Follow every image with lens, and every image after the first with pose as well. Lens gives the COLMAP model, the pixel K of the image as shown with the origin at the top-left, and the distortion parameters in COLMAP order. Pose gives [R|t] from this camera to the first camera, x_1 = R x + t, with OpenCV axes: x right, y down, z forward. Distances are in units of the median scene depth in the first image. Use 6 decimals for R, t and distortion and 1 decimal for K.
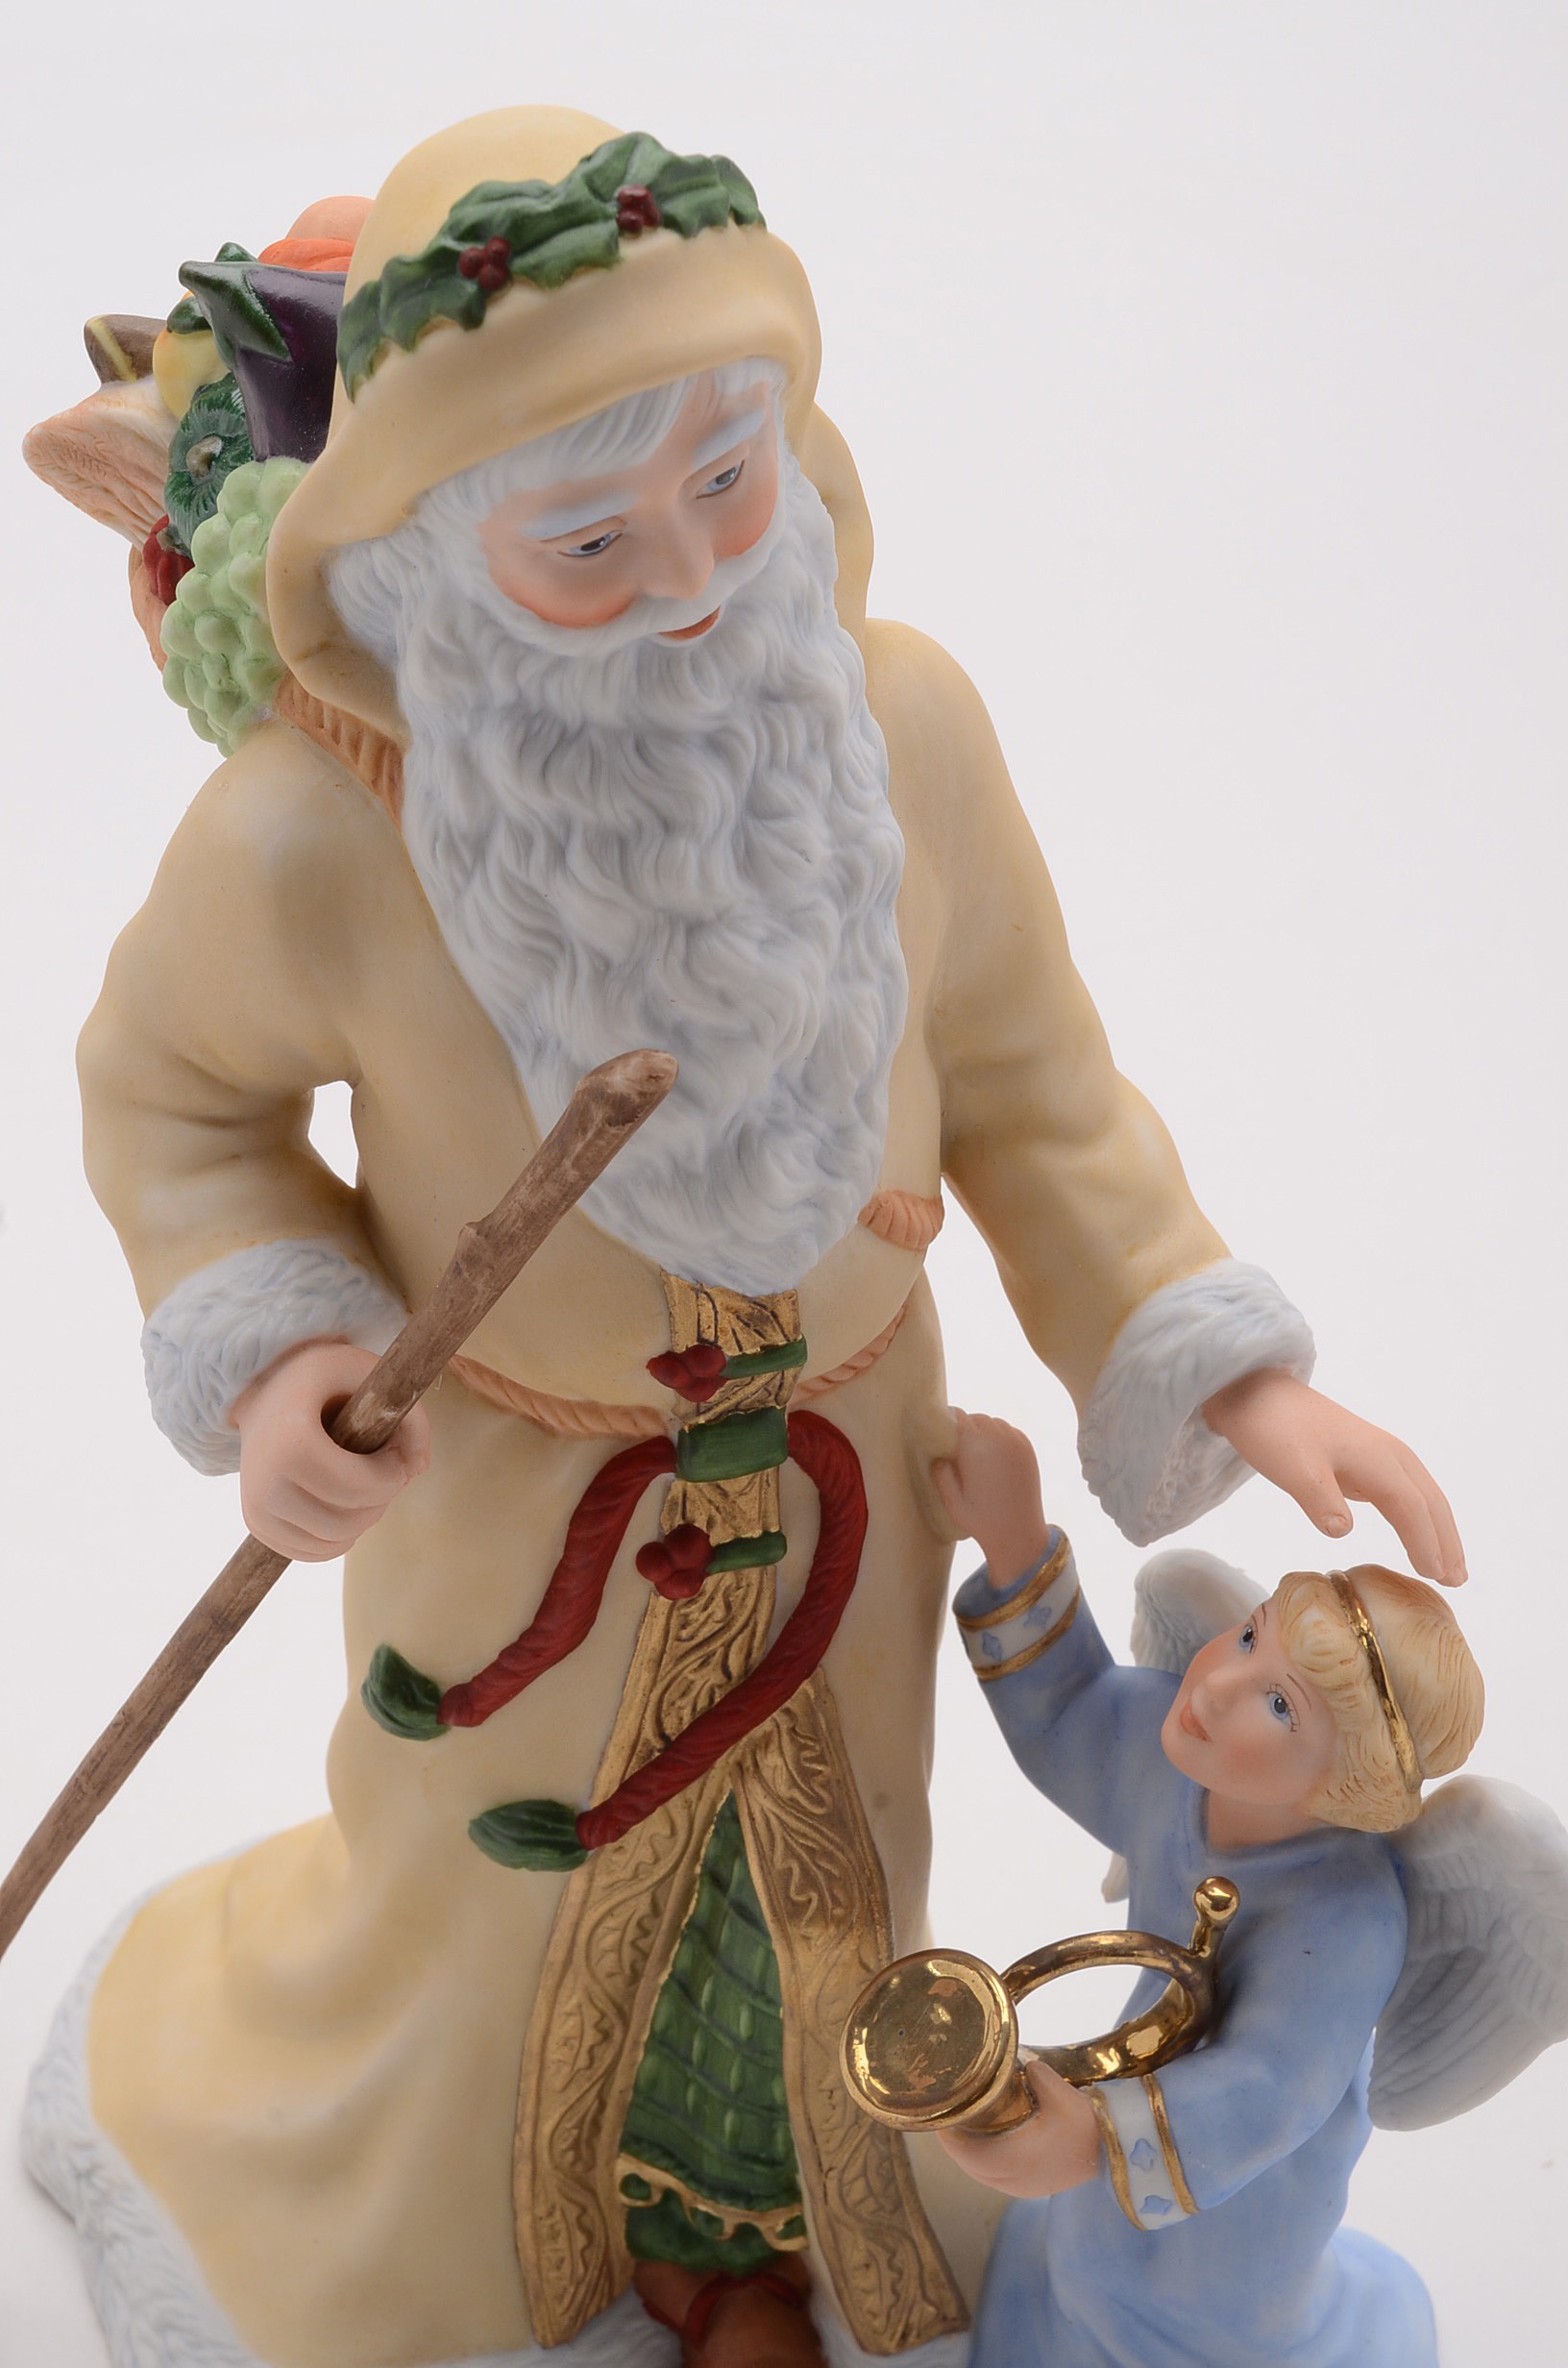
lens RADIAL K [[3963.1, 0, 777.6], [0, 3963.1, 1185.4], [0, 0, 1]] dist [0.010100, 0.000000]
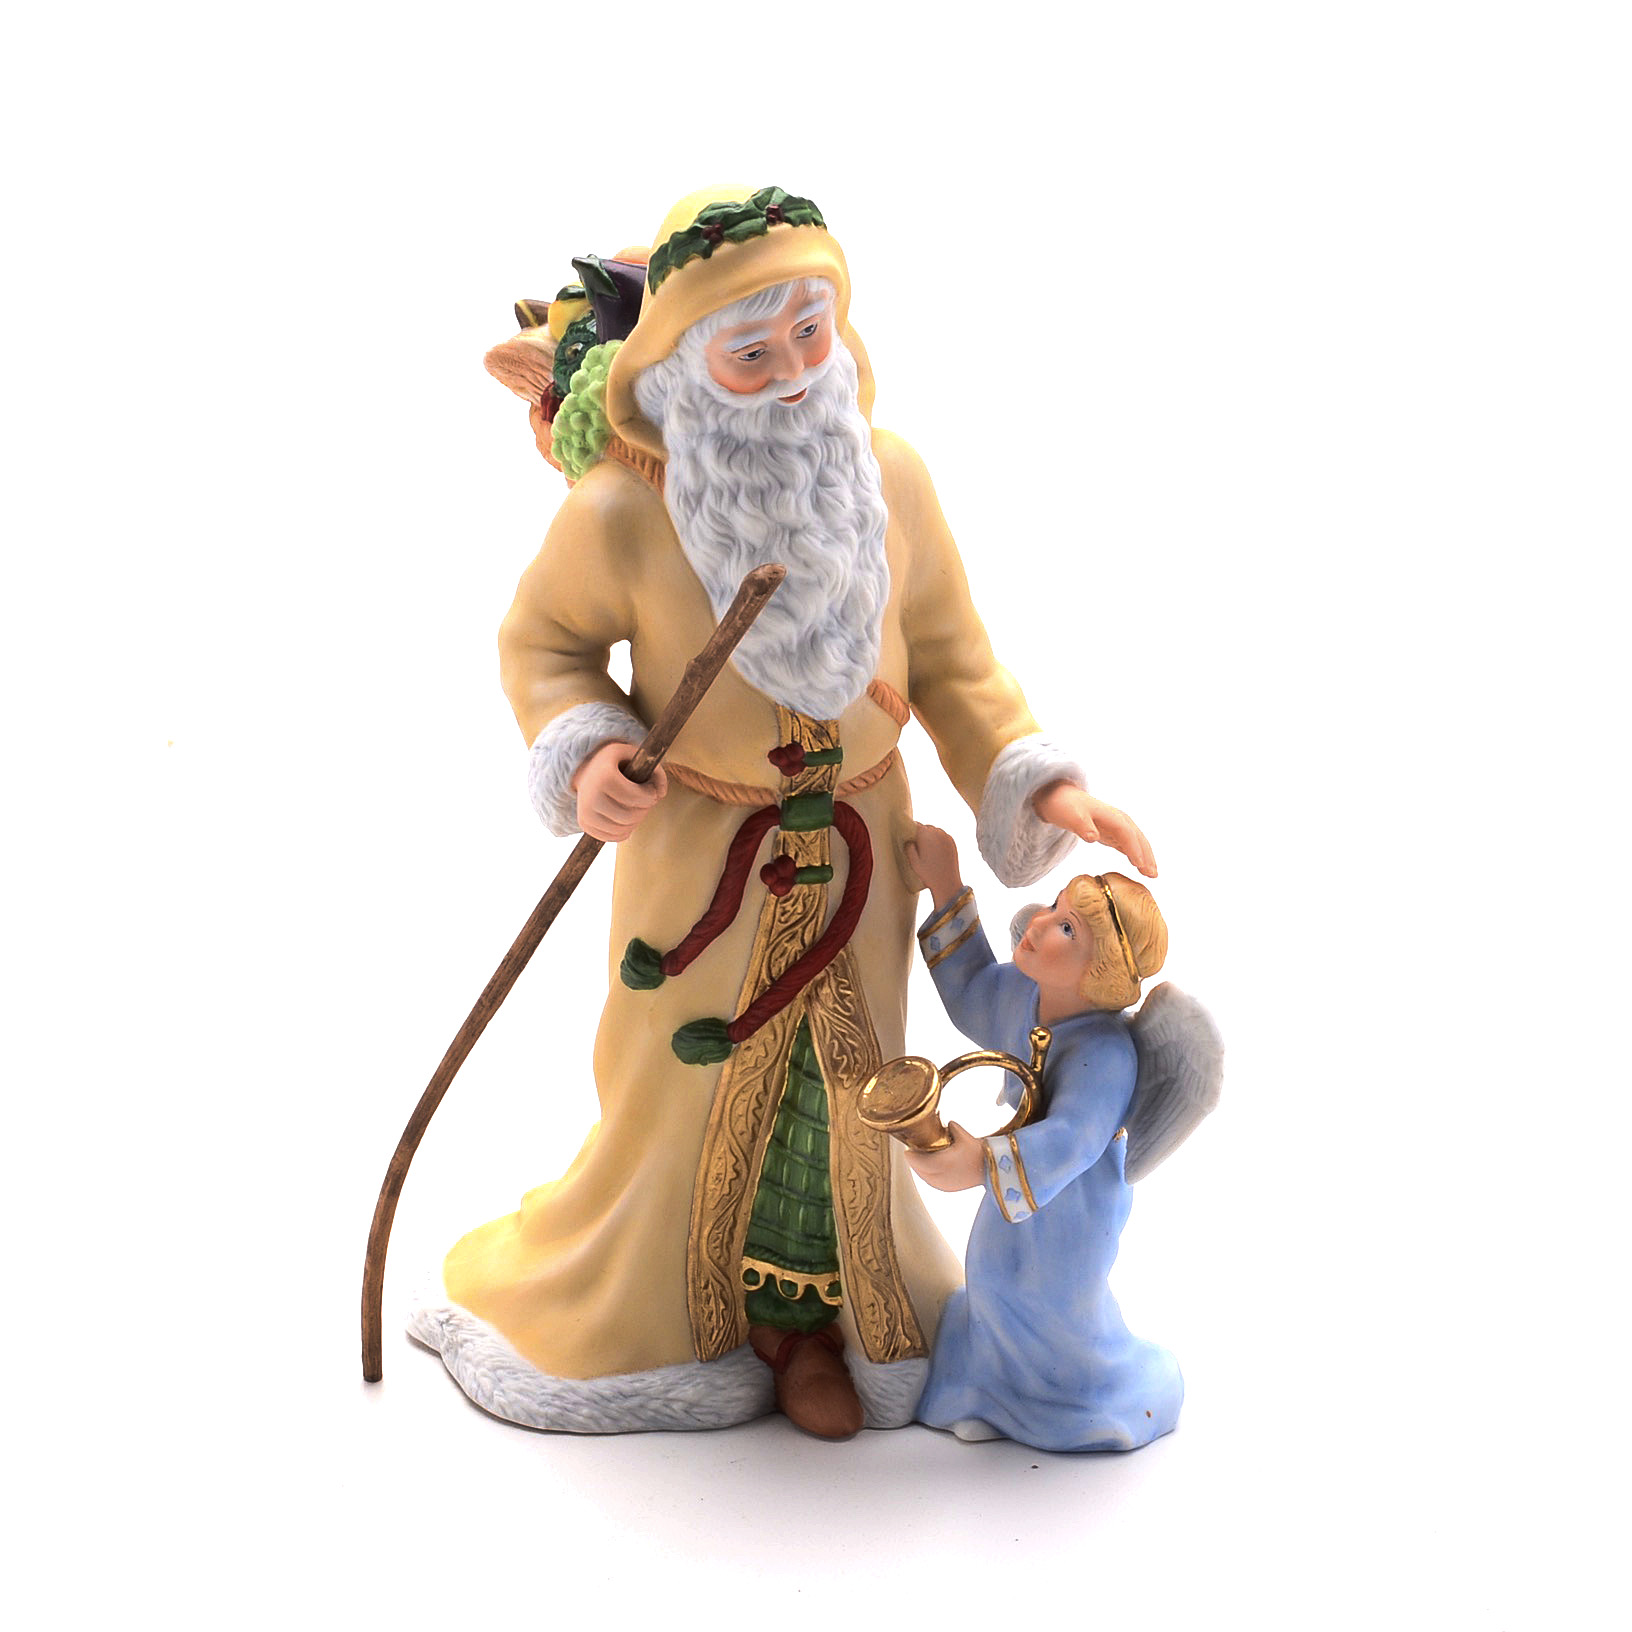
lens RADIAL K [[5416.8, 0, 819.5], [0, 5416.8, 815.6], [0, 0, 1]] dist [0.123058, 0.000000]
pose [[0.999903, 0.008005, -0.011380, 0.027743], [-0.010695, 0.965363, -0.260692, 0.816257], [0.008899, 0.260789, 0.965355, -1.770060]]
